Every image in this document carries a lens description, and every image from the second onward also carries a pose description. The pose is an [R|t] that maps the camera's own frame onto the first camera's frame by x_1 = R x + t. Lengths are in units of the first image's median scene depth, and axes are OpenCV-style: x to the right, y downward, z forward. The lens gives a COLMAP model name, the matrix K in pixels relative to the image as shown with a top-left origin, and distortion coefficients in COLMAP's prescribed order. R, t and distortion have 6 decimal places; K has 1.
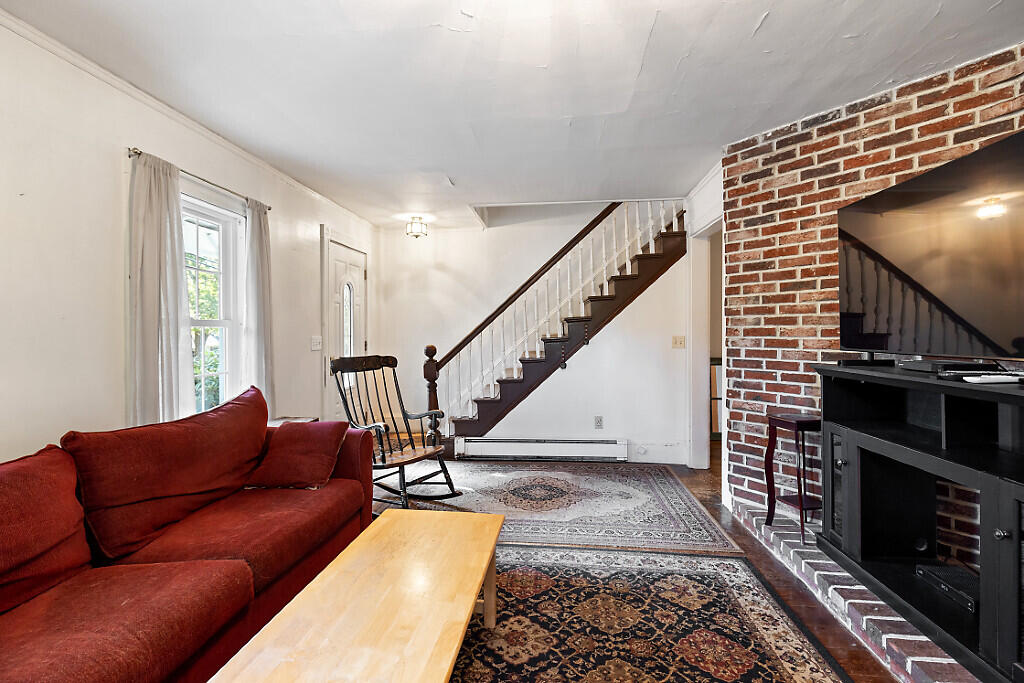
lens RADIAL K [[466.6, 0, 510.6], [0, 466.6, 337.1], [0, 0, 1]] dist [0.000966, 0.000483]
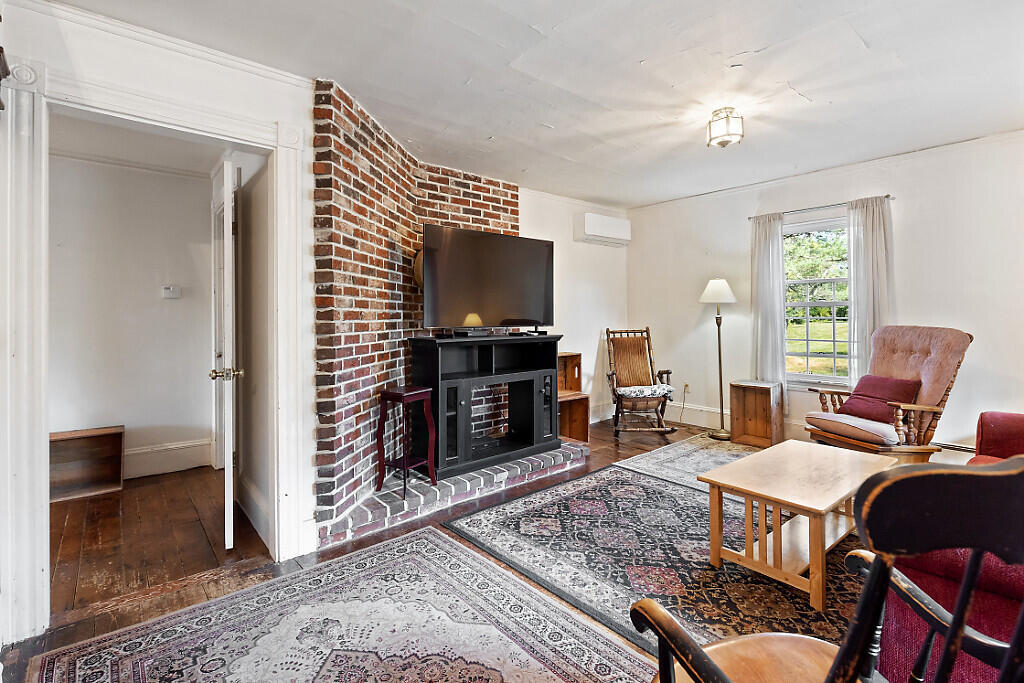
lens RADIAL K [[466.6, 0, 525.0], [0, 466.6, 312.8], [0, 0, 1]] dist [0.000966, 0.000483]
pose [[-0.731752, 0.016297, 0.681376, -0.459875], [0.014776, 0.999858, -0.008047, 0.000352], [-0.681410, 0.004179, -0.731890, 2.024702]]
